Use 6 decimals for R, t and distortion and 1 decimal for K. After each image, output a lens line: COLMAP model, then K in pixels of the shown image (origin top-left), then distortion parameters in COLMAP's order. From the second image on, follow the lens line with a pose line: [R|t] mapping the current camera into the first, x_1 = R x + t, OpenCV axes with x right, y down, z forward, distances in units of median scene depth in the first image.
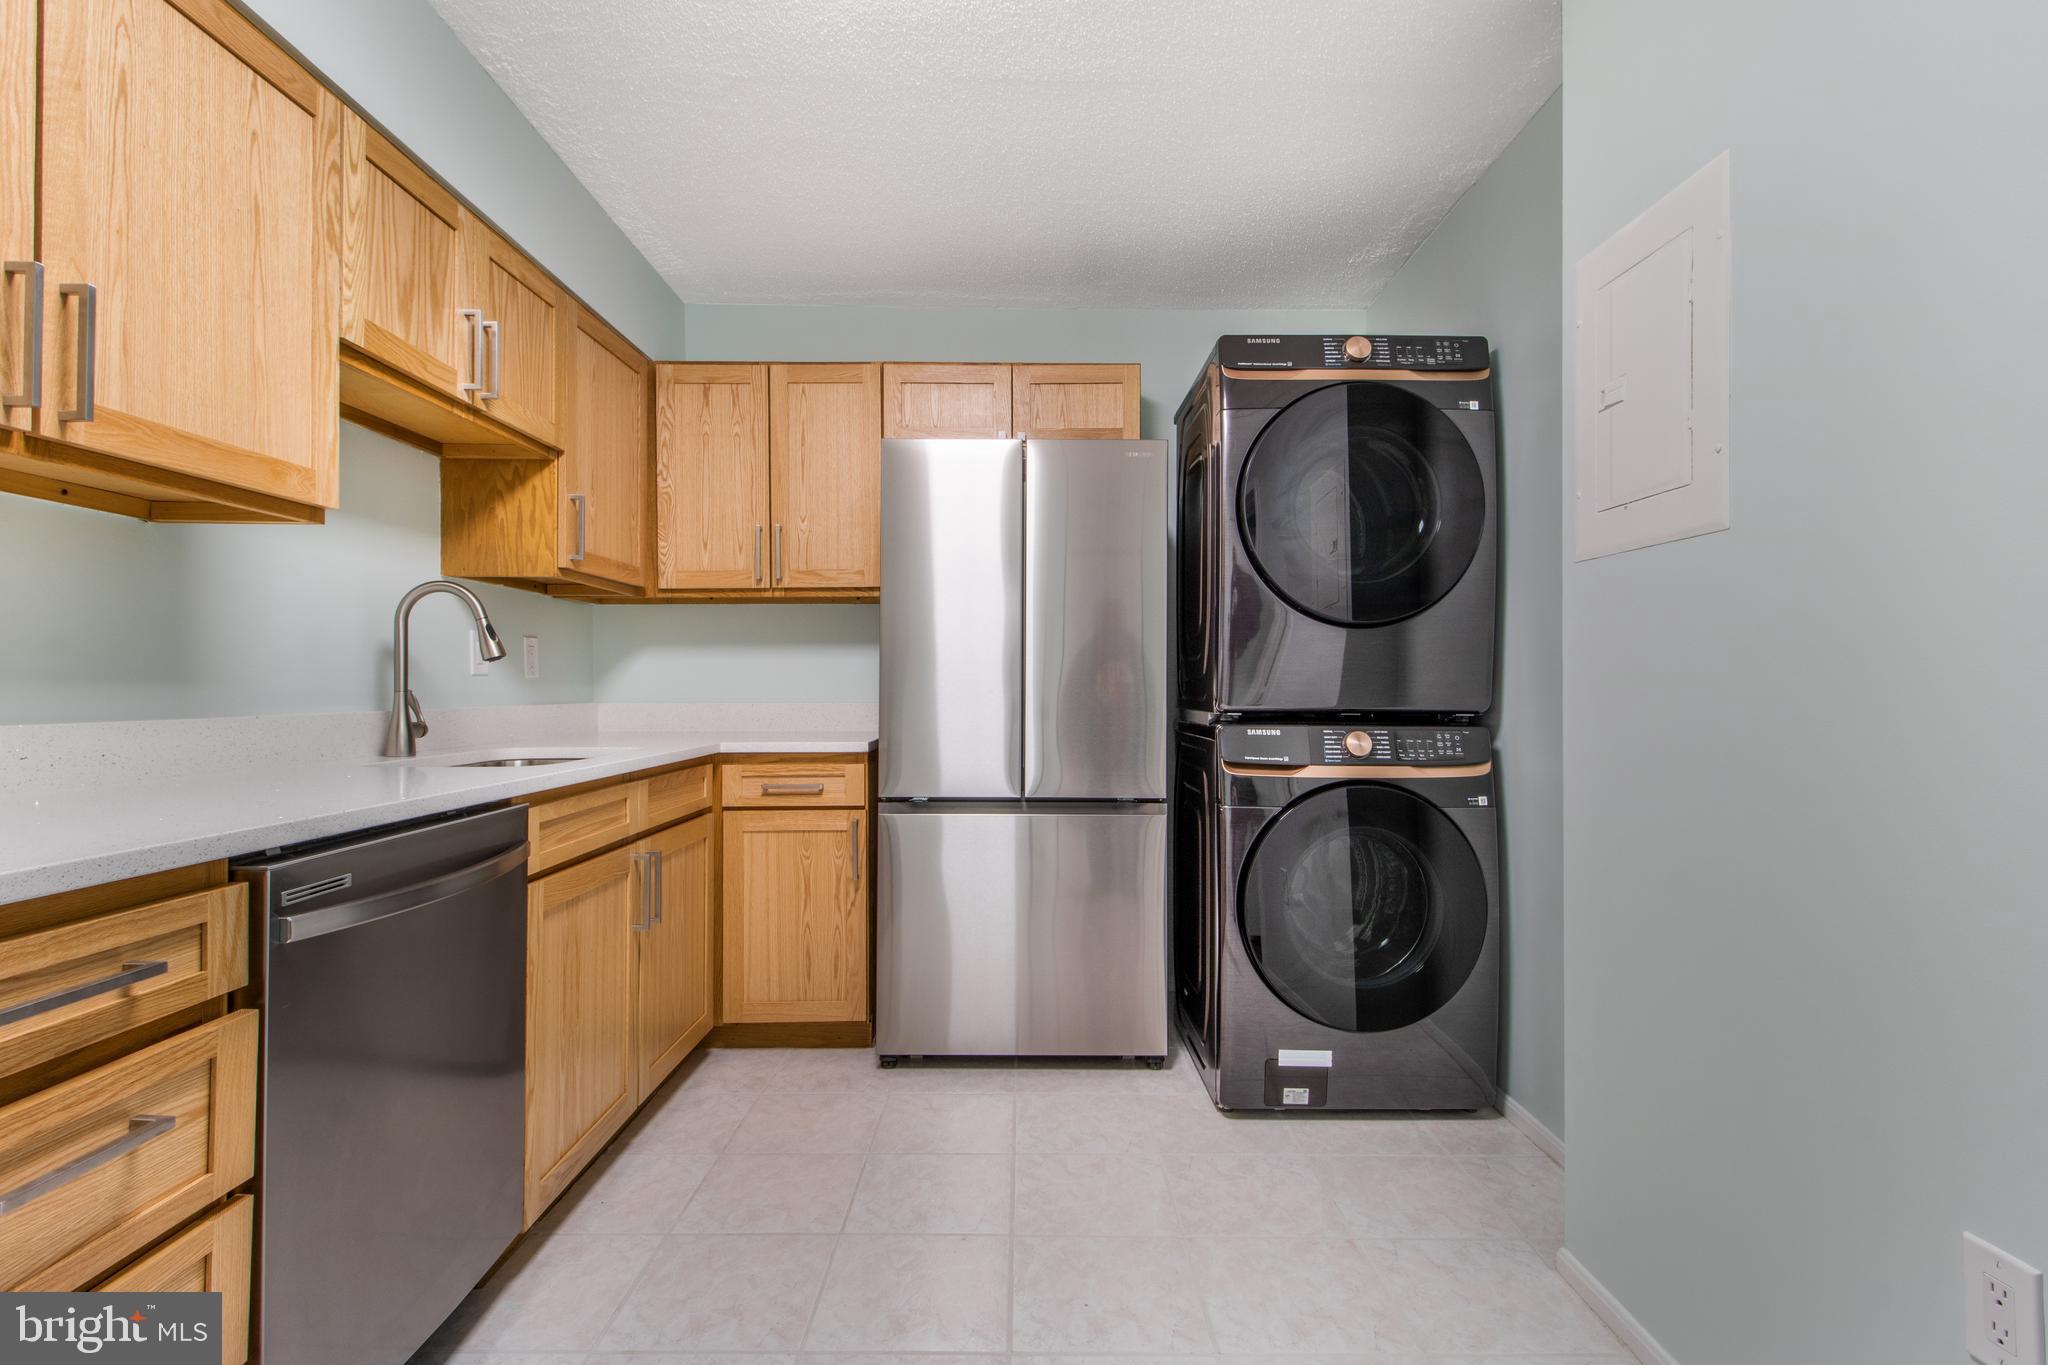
lens RADIAL K [[978.5, 0, 1037.2], [0, 978.5, 676.2], [0, 0, 1]] dist [0.023963, -0.012612]
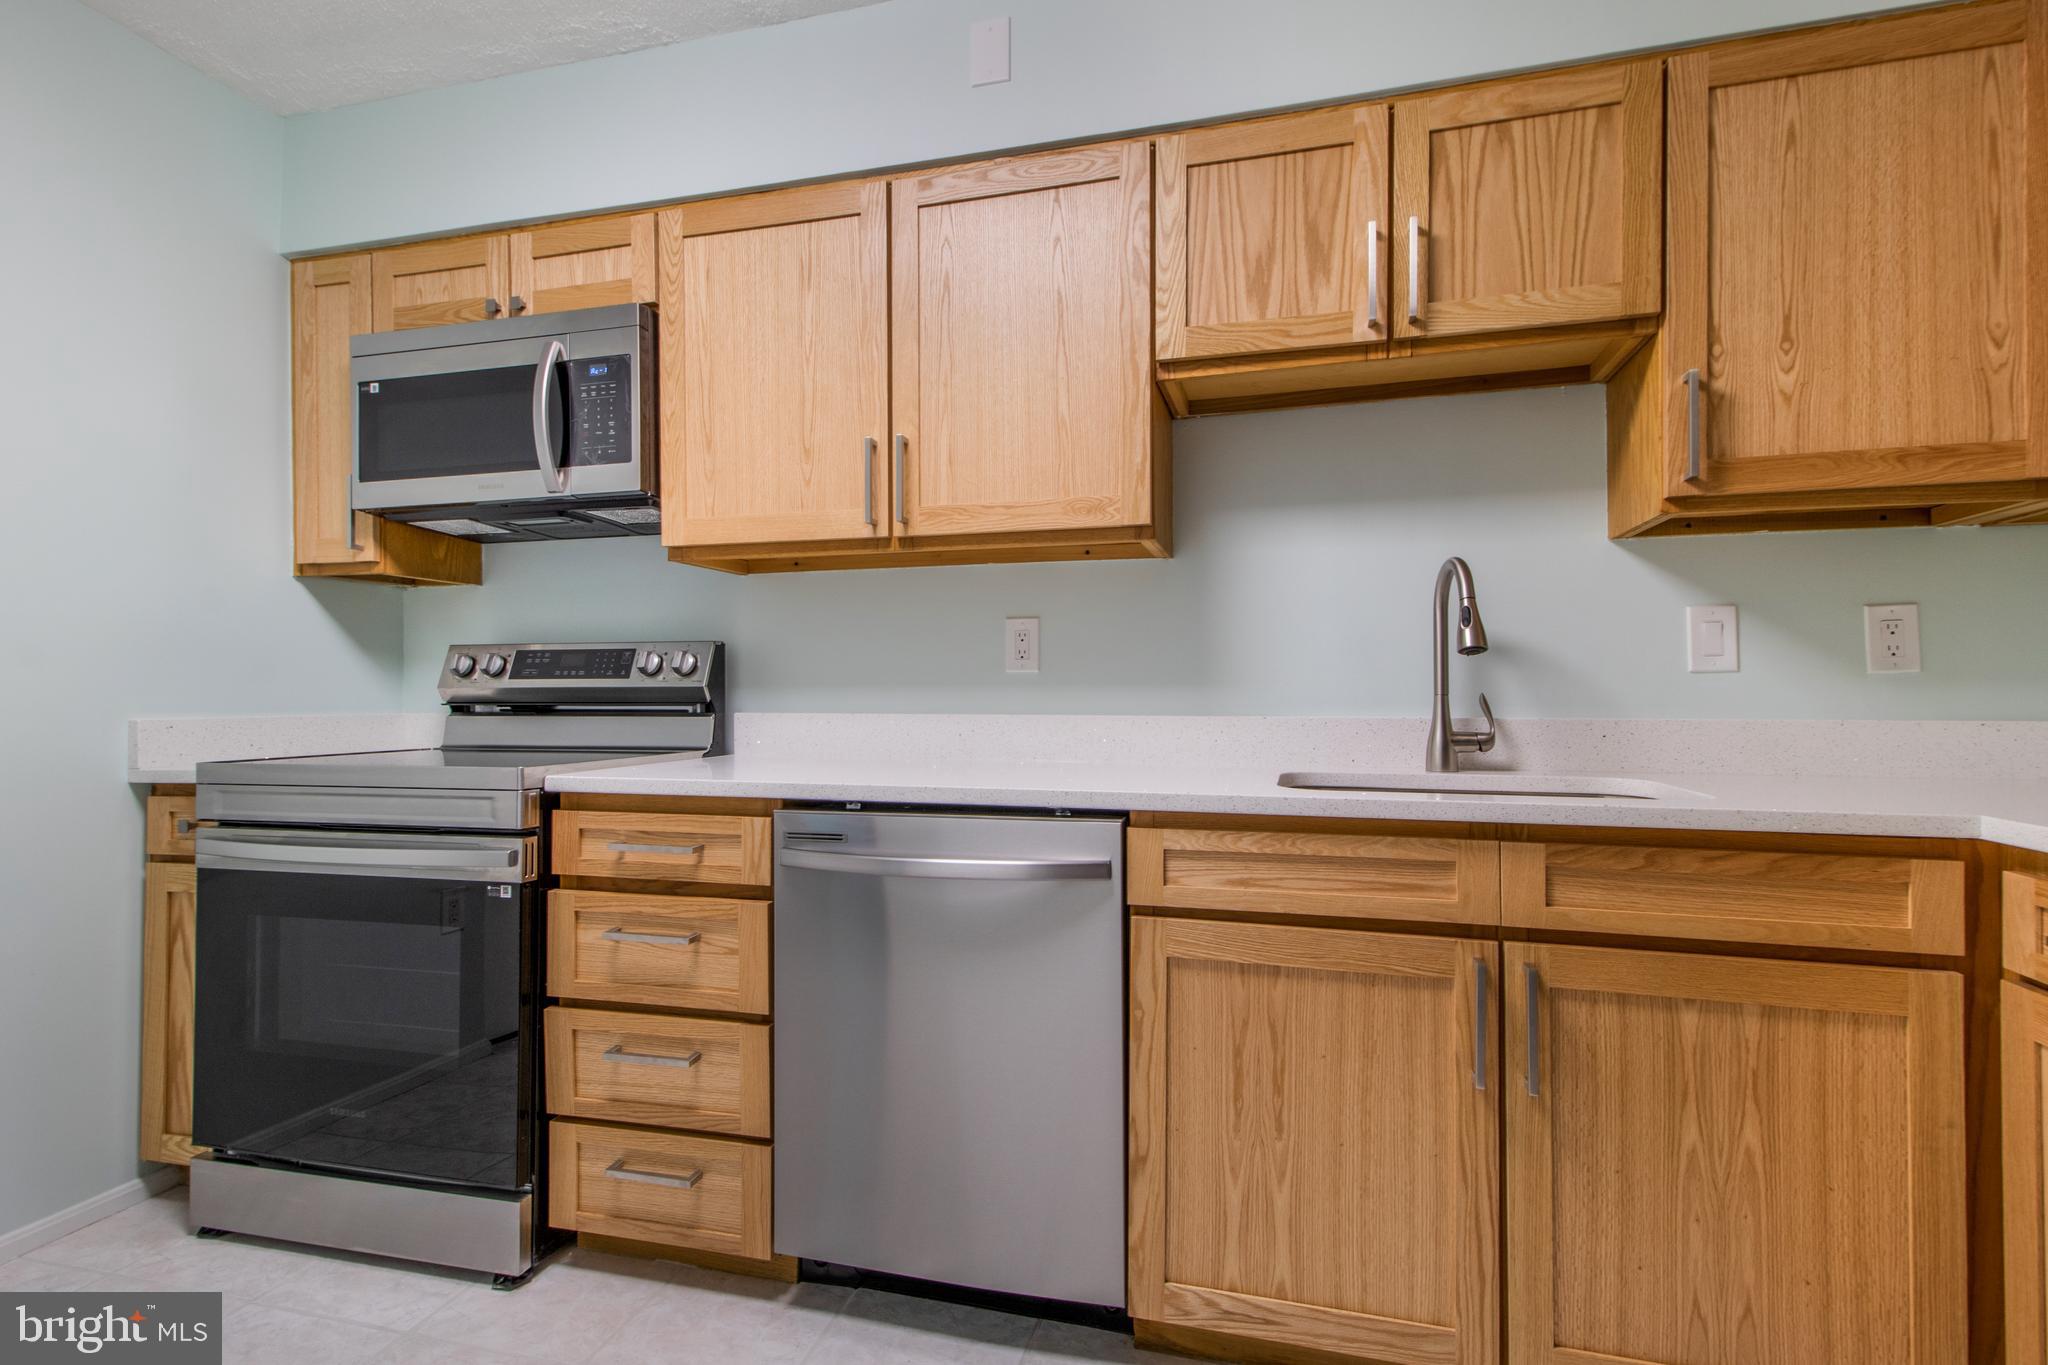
lens RADIAL K [[978.5, 0, 1036.8], [0, 978.5, 684.1], [0, 0, 1]] dist [0.023963, -0.012612]
pose [[-0.270664, -0.007198, -0.962647, 0.258343], [0.011791, 0.999872, -0.010792, 0.011473], [0.962602, -0.014272, -0.270544, 0.870480]]
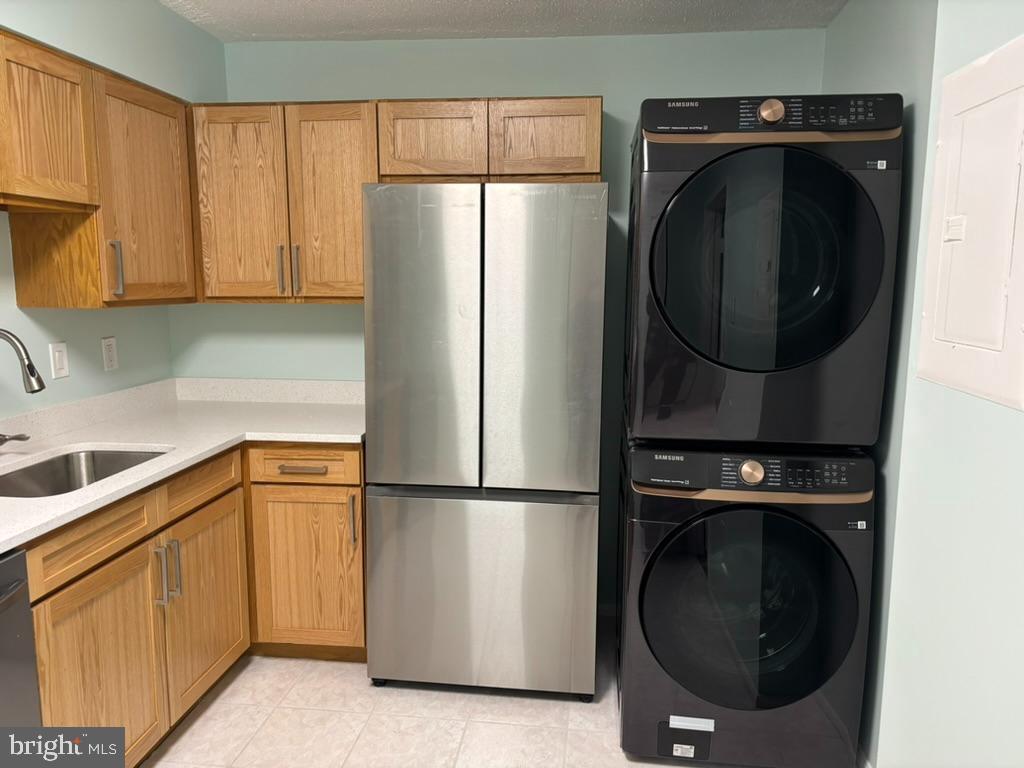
lens RADIAL K [[770.9, 0, 512.4], [0, 770.9, 387.3], [0, 0, 1]] dist [0.039858, -0.040499]
pose [[0.991764, 0.023372, -0.125928, 0.168820], [-0.003631, 0.987945, 0.154764, -0.174917], [0.128027, -0.153032, 0.979893, 0.098029]]
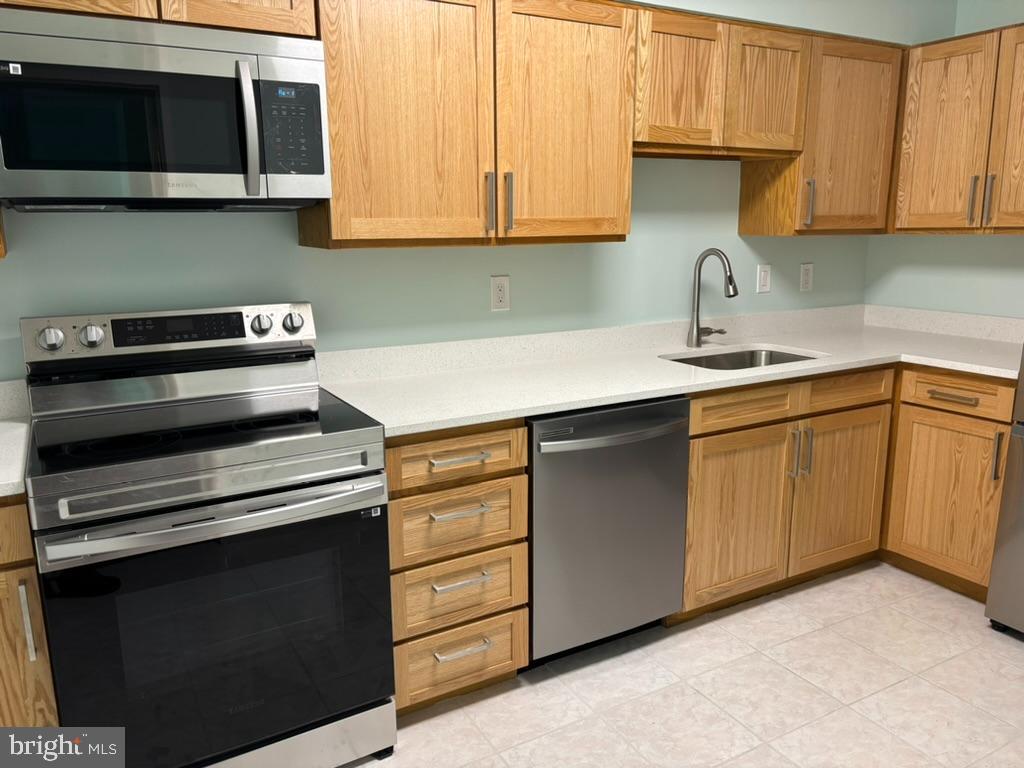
lens RADIAL K [[770.9, 0, 508.5], [0, 770.9, 378.2], [0, 0, 1]] dist [0.039858, -0.040499]
pose [[0.487806, 0.171015, -0.856037, 0.406356], [0.014749, 0.978869, 0.203958, -0.153105], [0.872827, -0.112117, 0.474976, 0.017442]]
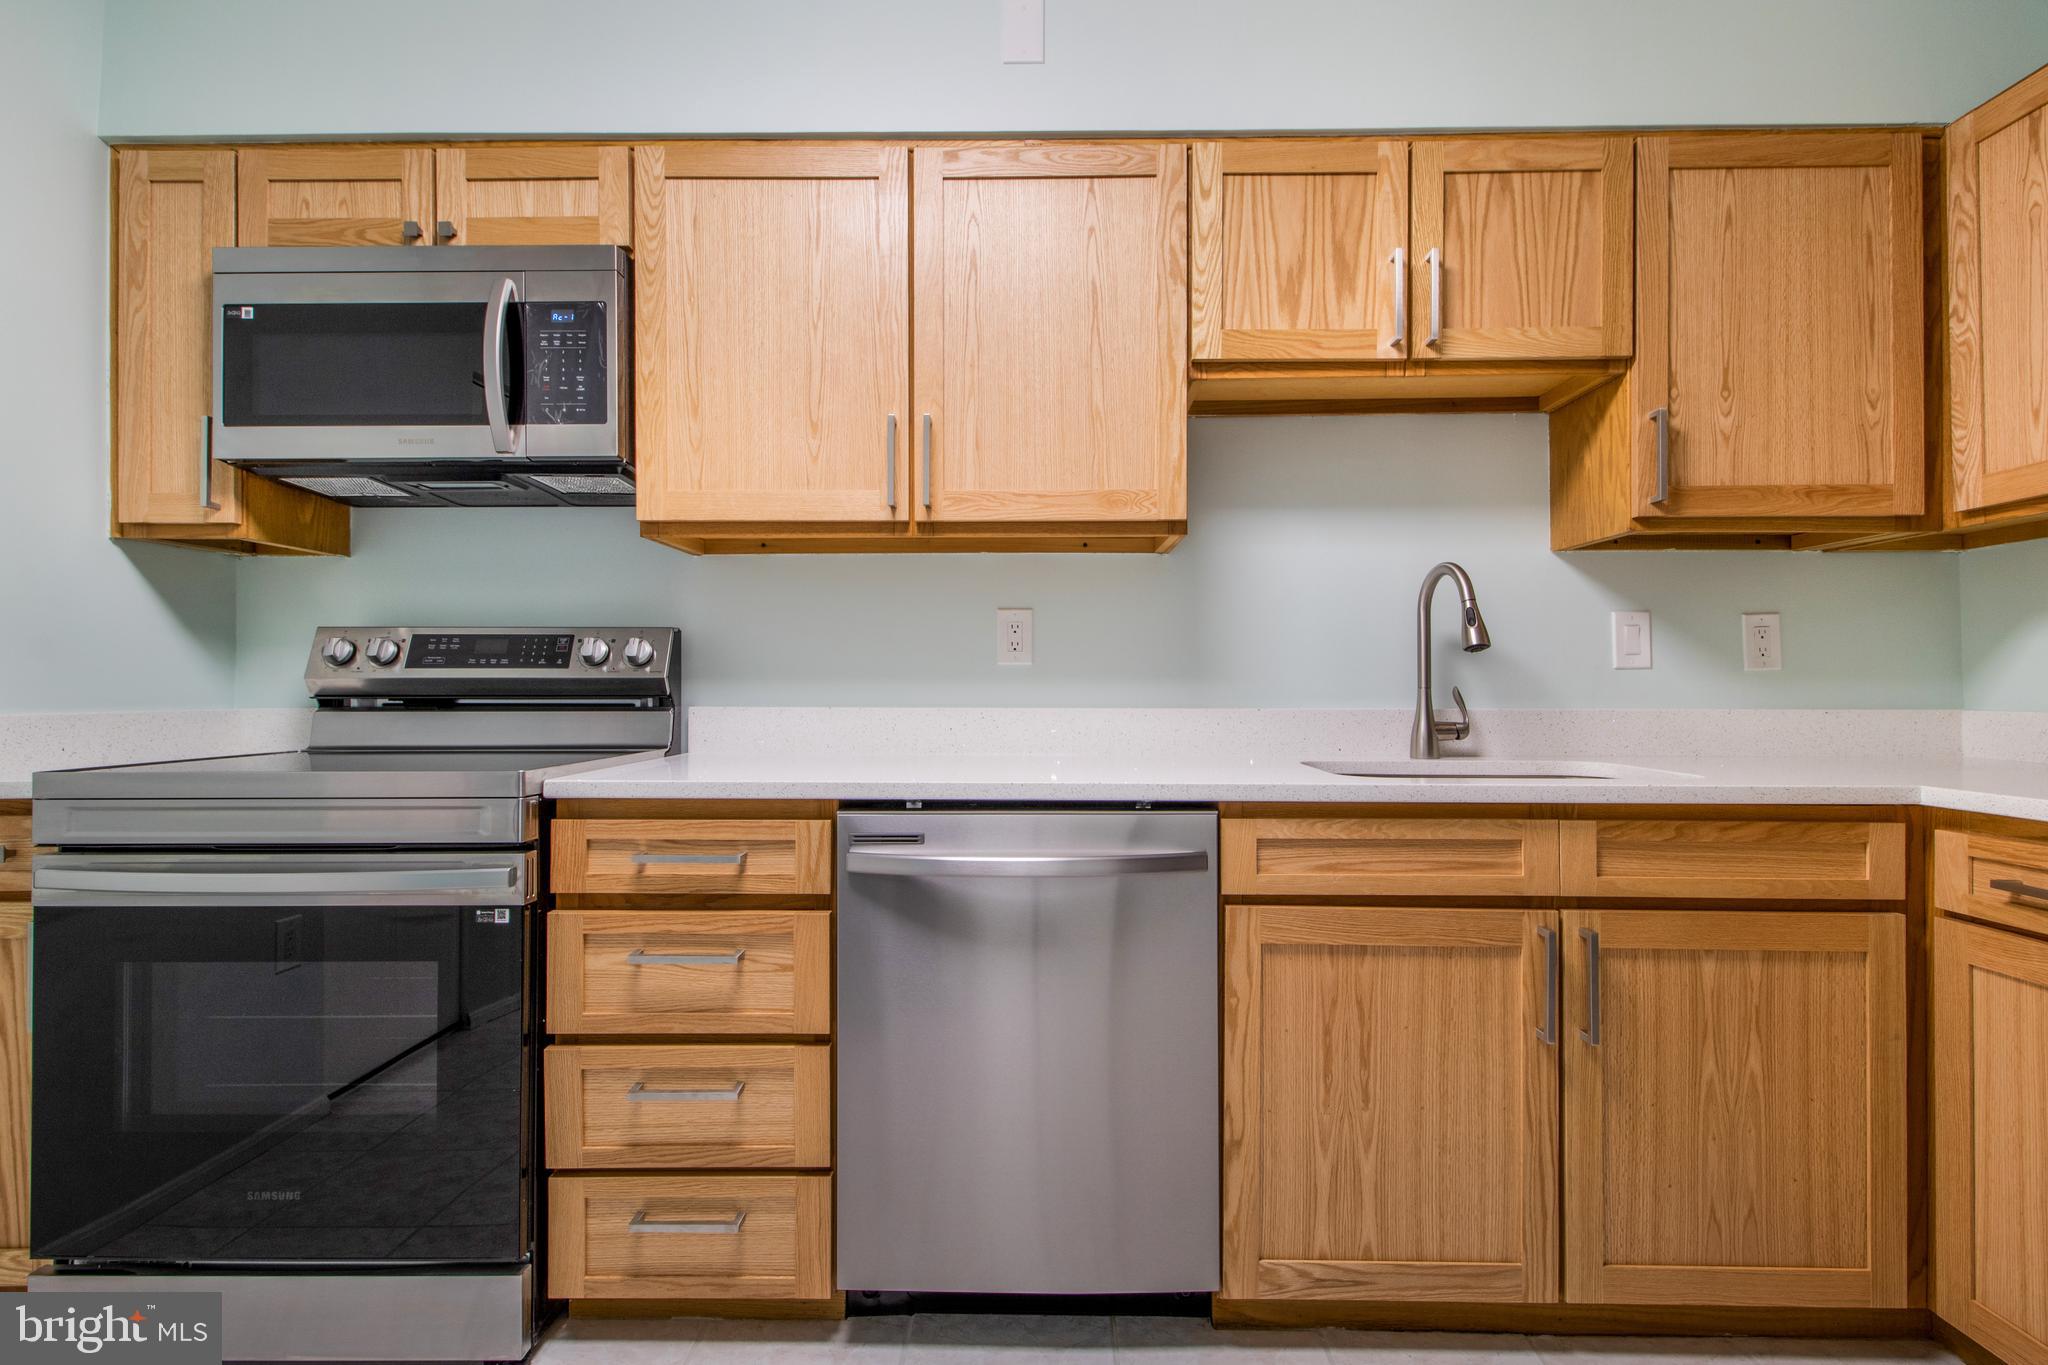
lens RADIAL K [[978.5, 0, 1038.9], [0, 978.5, 674.6], [0, 0, 1]] dist [0.023963, -0.012612]
pose [[-0.023391, -0.009168, -0.999684, 0.281111], [0.009850, 0.999907, -0.009400, 0.008460], [0.999678, -0.010066, -0.023299, 0.642272]]
